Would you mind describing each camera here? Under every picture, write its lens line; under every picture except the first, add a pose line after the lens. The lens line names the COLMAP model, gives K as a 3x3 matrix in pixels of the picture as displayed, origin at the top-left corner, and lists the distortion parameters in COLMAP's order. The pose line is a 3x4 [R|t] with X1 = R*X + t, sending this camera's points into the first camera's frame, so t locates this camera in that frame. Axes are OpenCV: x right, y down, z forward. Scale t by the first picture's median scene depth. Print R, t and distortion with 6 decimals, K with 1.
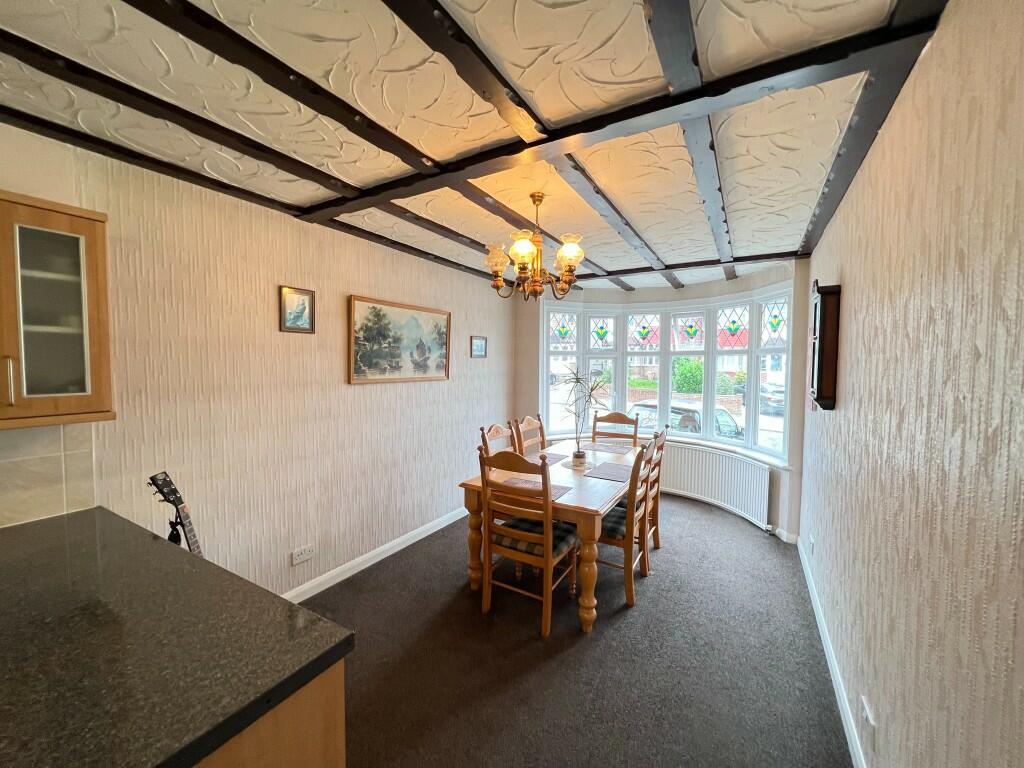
lens RADIAL K [[408.2, 0, 516.4], [0, 408.2, 383.3], [0, 0, 1]] dist [-0.002961, 0.000176]
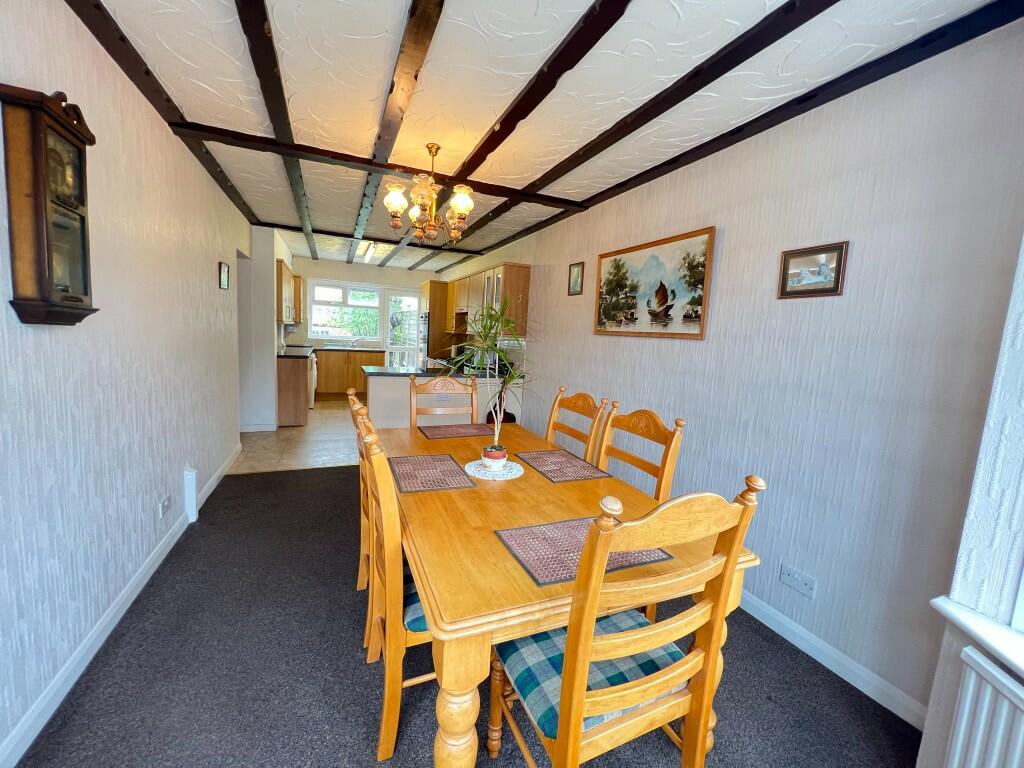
lens RADIAL K [[408.2, 0, 506.3], [0, 408.2, 381.7], [0, 0, 1]] dist [-0.002961, 0.000176]
pose [[-0.585840, 0.061434, -0.808095, 0.608104], [-0.091376, 0.985757, 0.141185, -0.005441], [0.805259, 0.156553, -0.571882, 1.324234]]
